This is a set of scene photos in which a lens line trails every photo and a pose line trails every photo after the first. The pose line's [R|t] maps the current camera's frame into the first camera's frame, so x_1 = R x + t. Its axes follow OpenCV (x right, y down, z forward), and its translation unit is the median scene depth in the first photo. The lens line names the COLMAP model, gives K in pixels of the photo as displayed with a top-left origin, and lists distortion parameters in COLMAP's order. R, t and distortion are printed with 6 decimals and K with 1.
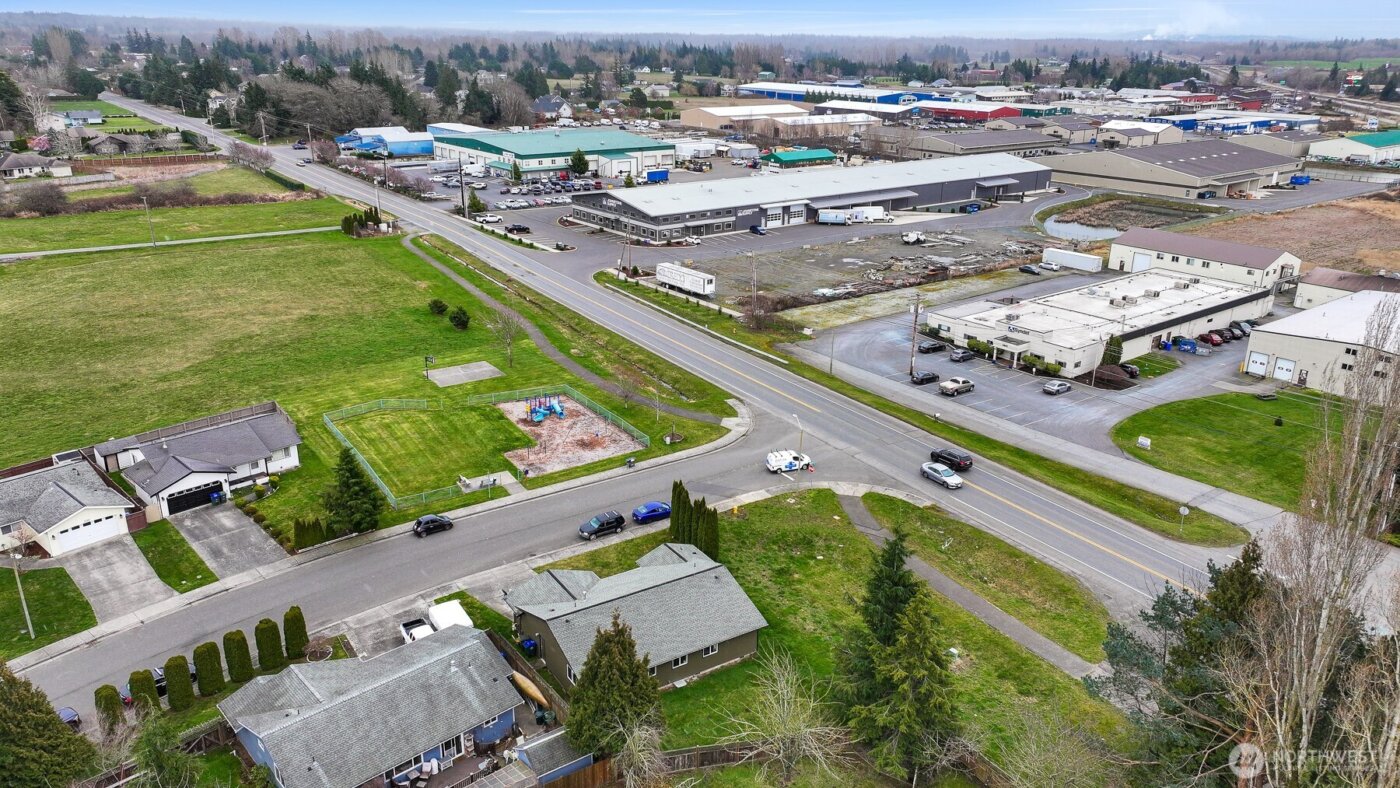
lens RADIAL K [[979.4, 0, 707.7], [0, 979.4, 390.4], [0, 0, 1]] dist [0.007939, 0.003554]
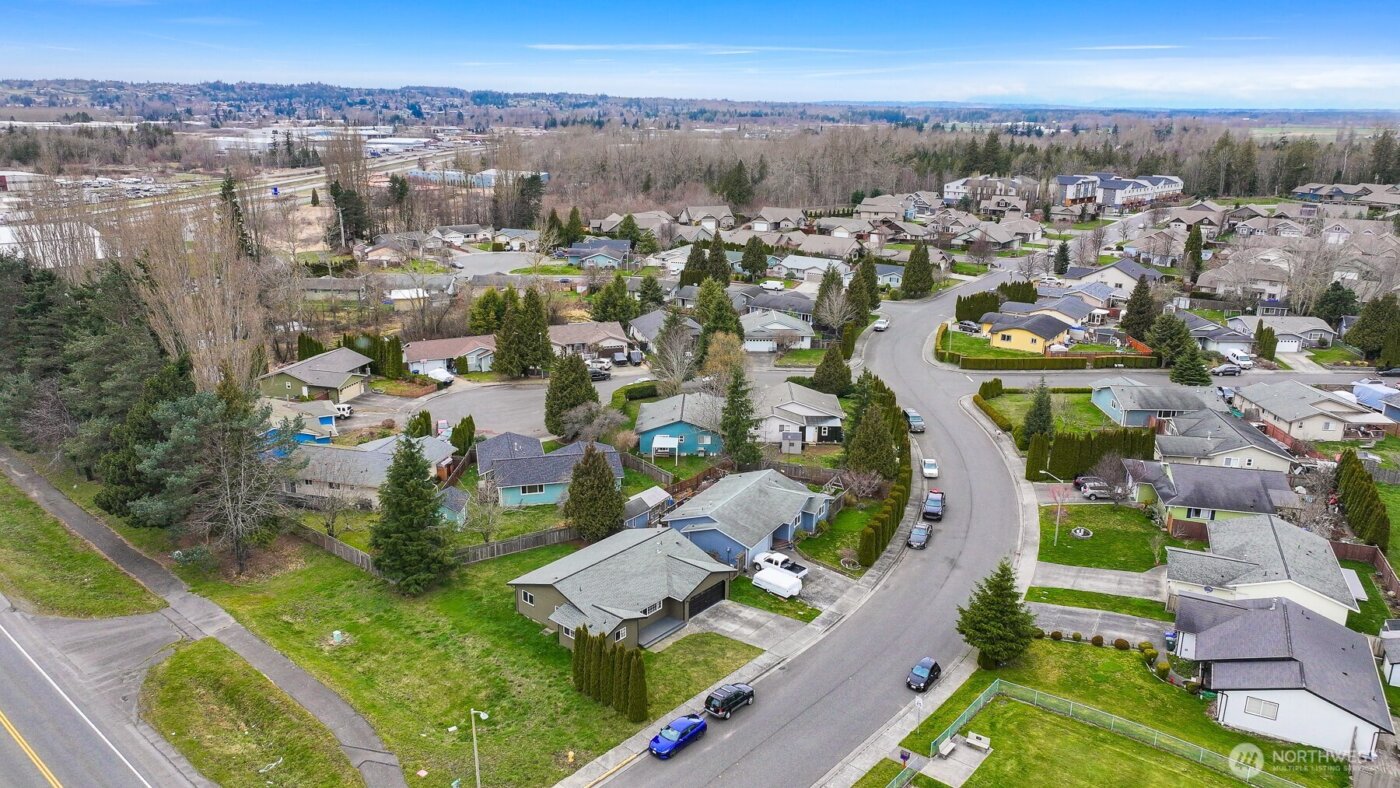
lens RADIAL K [[979.4, 0, 707.7], [0, 979.4, 390.4], [0, 0, 1]] dist [0.007939, 0.003554]
pose [[-0.954138, 0.056784, -0.293931, 0.102558], [-0.126640, 0.813108, 0.568170, -0.406699], [0.271261, 0.579336, -0.768627, 1.145923]]
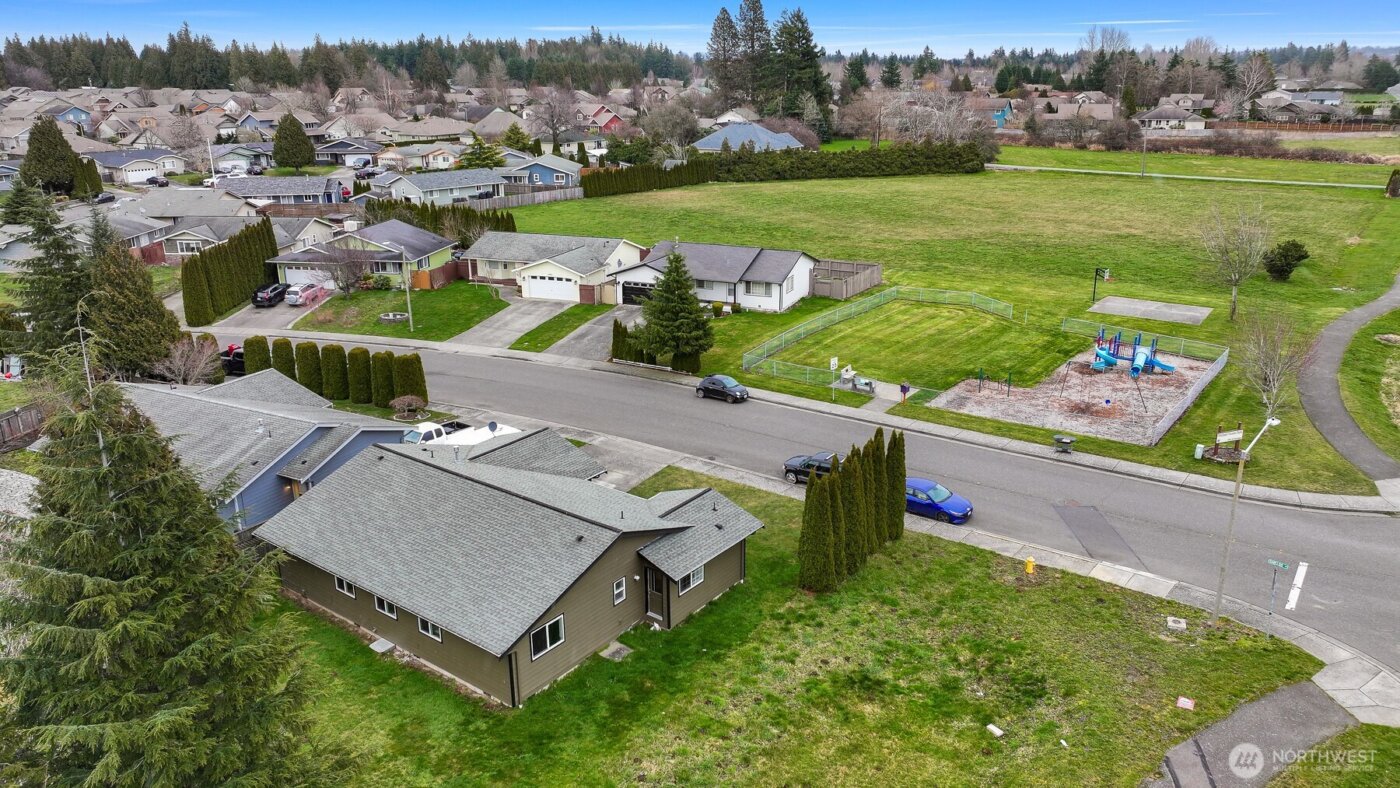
lens RADIAL K [[979.4, 0, 707.7], [0, 979.4, 390.4], [0, 0, 1]] dist [0.007939, 0.003554]
pose [[0.349771, 0.277463, -0.894804, 0.284128], [-0.307767, 0.936155, 0.169981, 0.014562], [0.884839, 0.215936, 0.412834, 0.545213]]
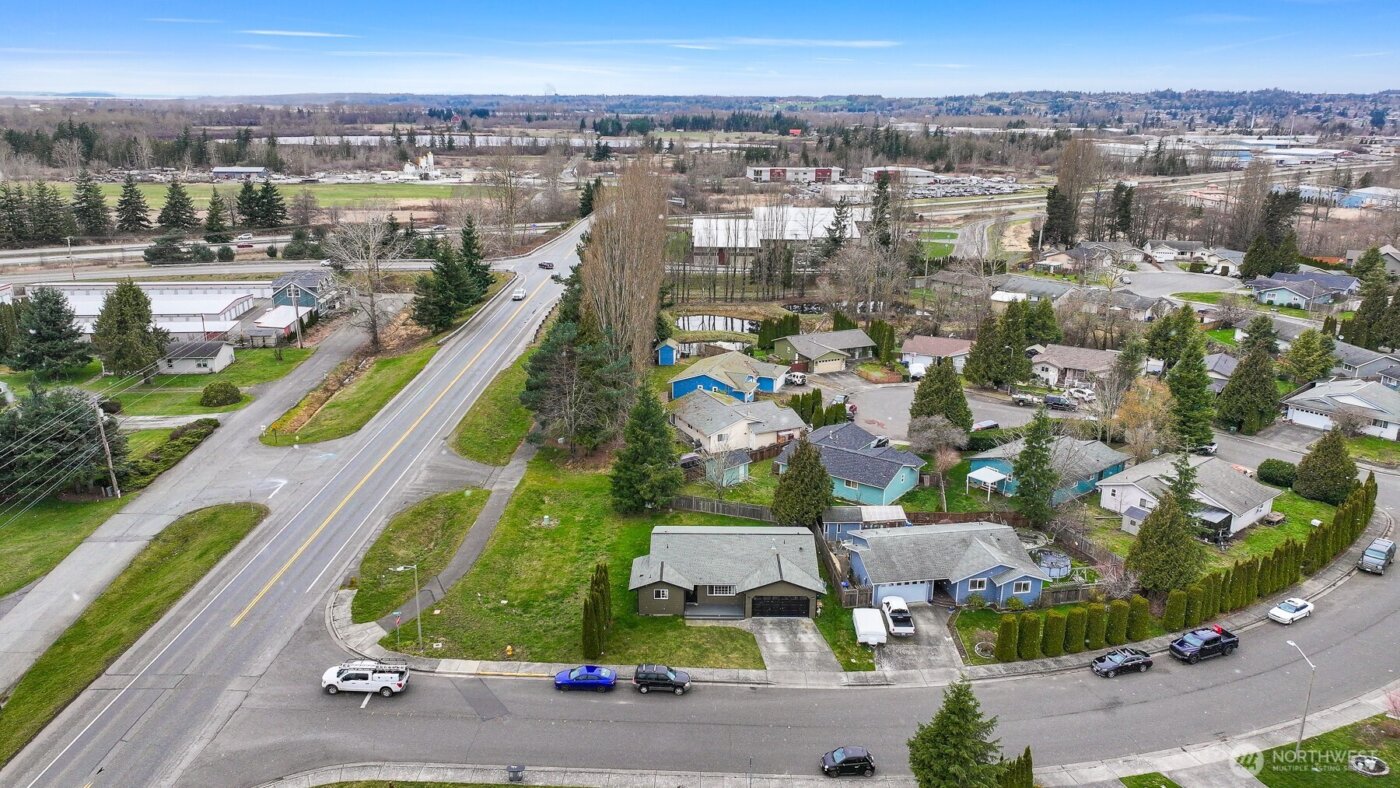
lens RADIAL K [[979.4, 0, 707.7], [0, 979.4, 390.4], [0, 0, 1]] dist [0.007939, 0.003554]
pose [[-0.839545, -0.175003, 0.514333, -0.408060], [0.162887, 0.822069, 0.545591, -0.395137], [-0.518298, 0.541826, -0.661658, 1.090100]]
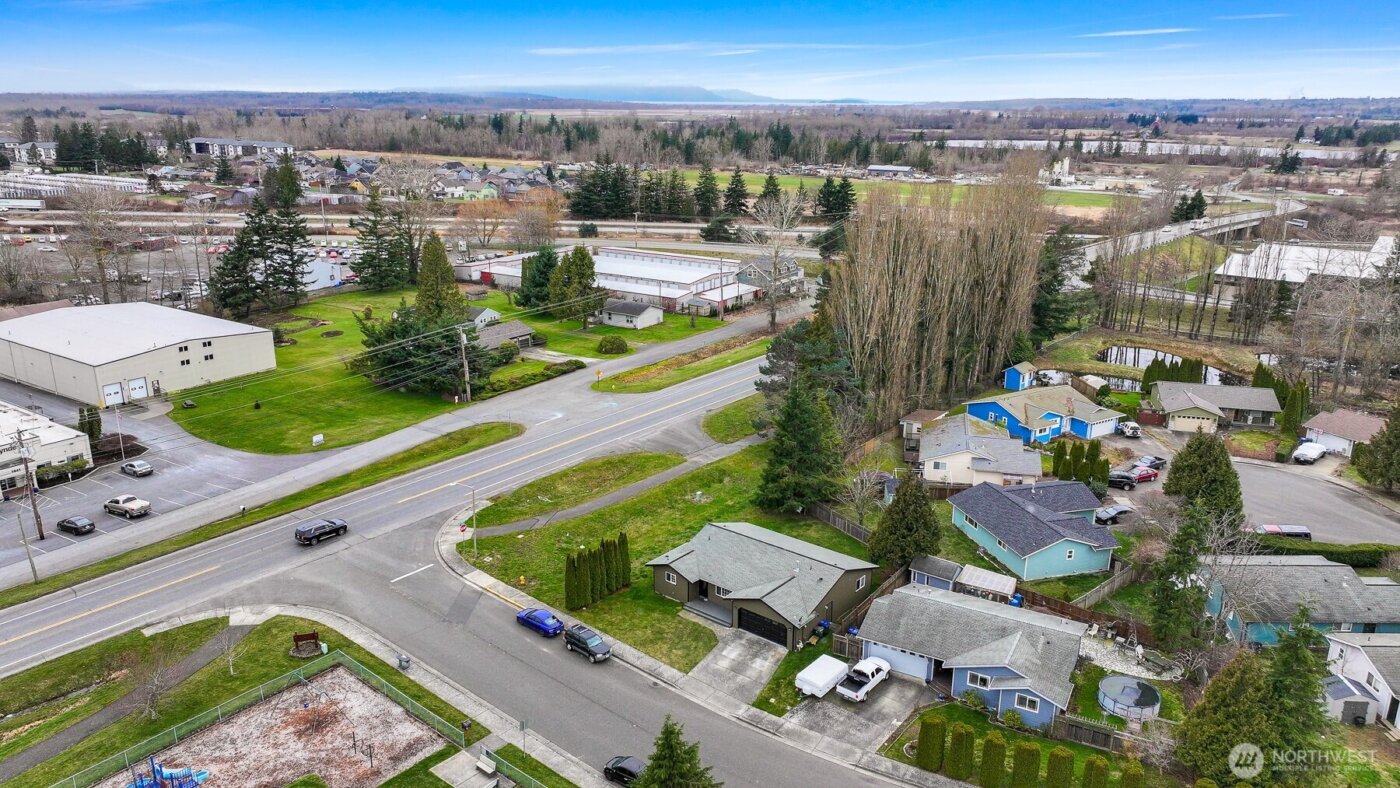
lens RADIAL K [[979.4, 0, 707.7], [0, 979.4, 390.4], [0, 0, 1]] dist [0.007939, 0.003554]
pose [[-0.316163, -0.286576, 0.904387, -0.677129], [0.306902, 0.871132, 0.383327, -0.281753], [-0.897693, 0.398752, -0.187469, 0.764784]]
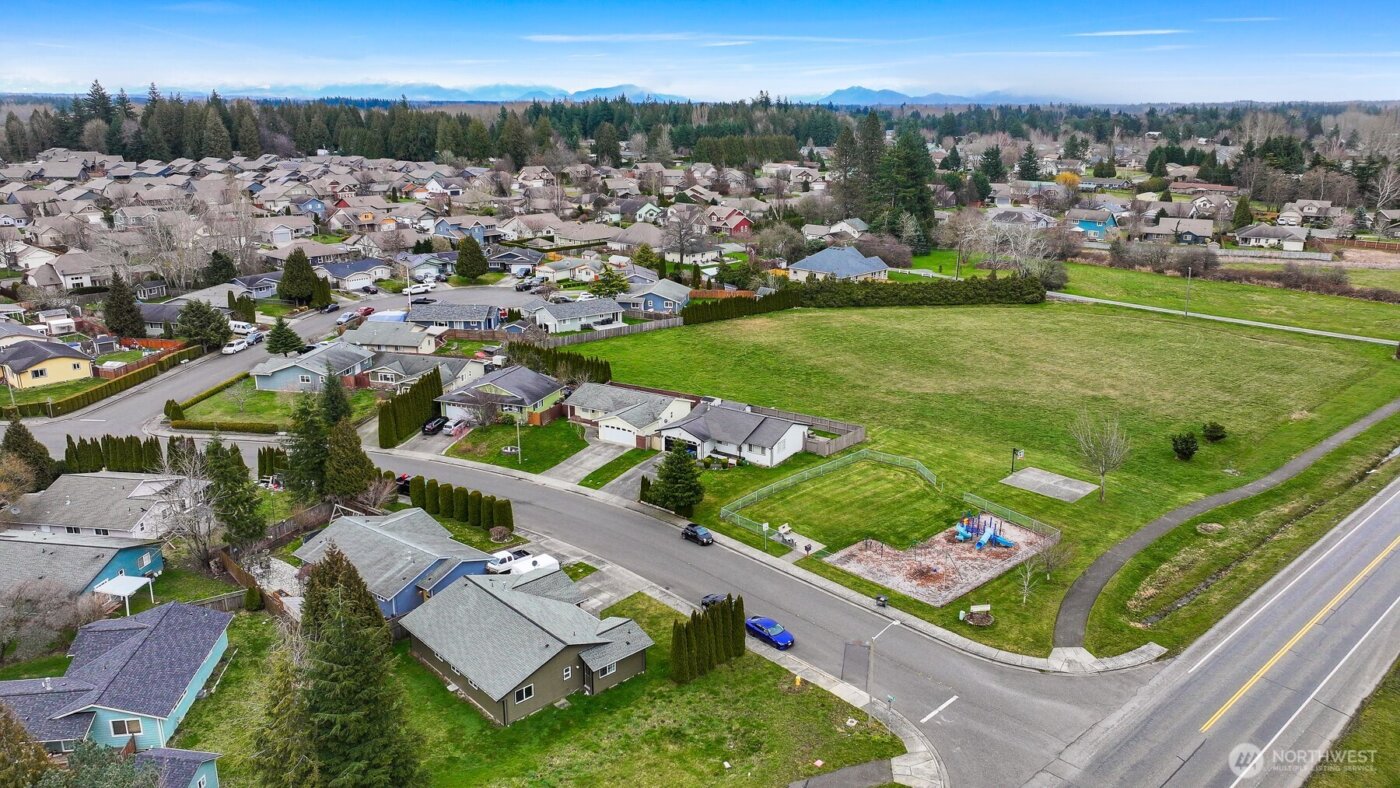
lens RADIAL K [[979.4, 0, 707.7], [0, 979.4, 390.4], [0, 0, 1]] dist [0.007939, 0.003554]
pose [[0.178384, 0.263113, -0.948130, 0.575301], [-0.336735, 0.921726, 0.192432, -0.182183], [0.924548, 0.284942, 0.253020, 0.537364]]
